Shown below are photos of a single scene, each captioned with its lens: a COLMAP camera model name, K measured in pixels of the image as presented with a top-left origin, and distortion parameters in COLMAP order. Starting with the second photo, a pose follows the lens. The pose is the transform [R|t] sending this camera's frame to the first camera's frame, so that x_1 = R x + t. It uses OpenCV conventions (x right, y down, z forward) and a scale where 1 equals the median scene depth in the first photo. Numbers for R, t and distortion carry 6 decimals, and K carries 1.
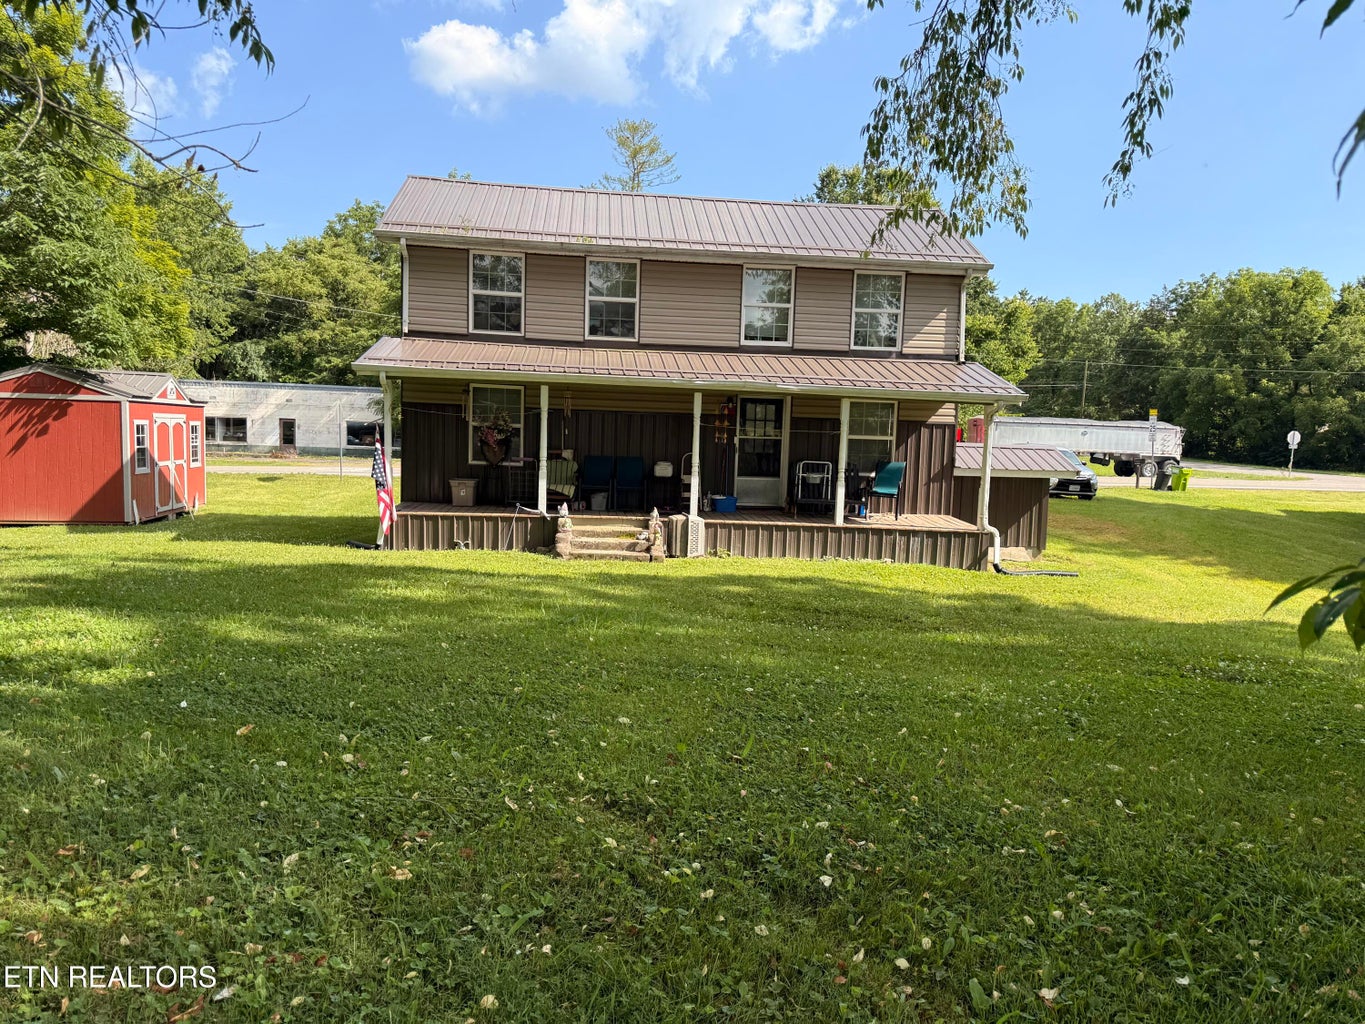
lens RADIAL K [[954.7, 0, 681.5], [0, 954.7, 519.0], [0, 0, 1]] dist [0.058657, -0.061291]
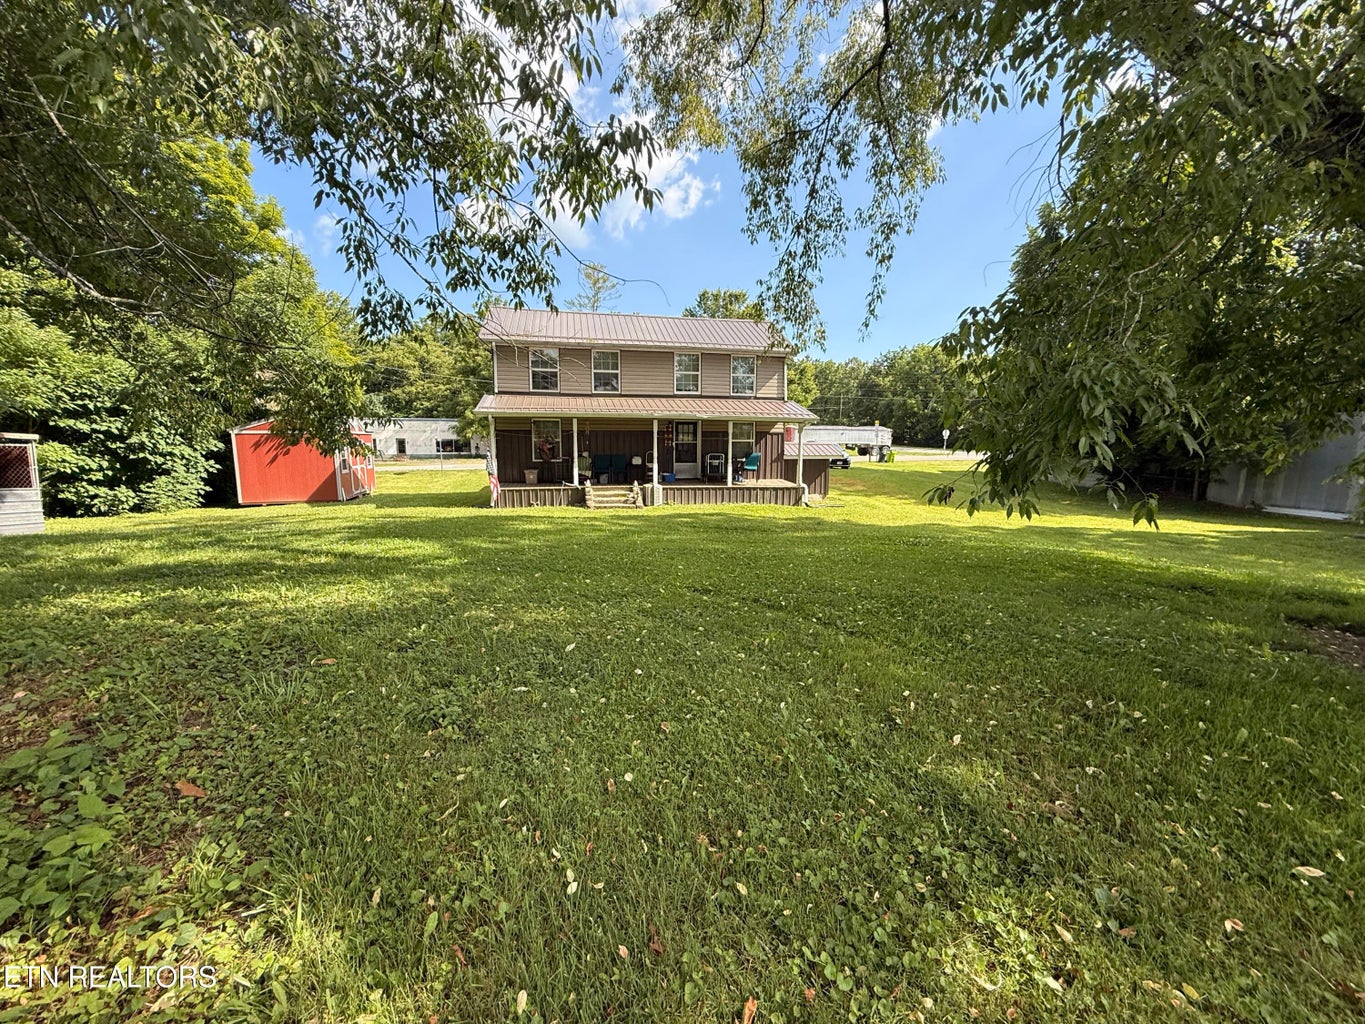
lens RADIAL K [[541.6, 0, 680.8], [0, 541.6, 513.0], [0, 0, 1]] dist [-0.001038, 0.000103]
pose [[0.993510, -0.044284, 0.104775, -0.050742], [0.039172, 0.997963, 0.050355, 0.001368], [-0.106791, -0.045924, 0.993220, -0.093255]]
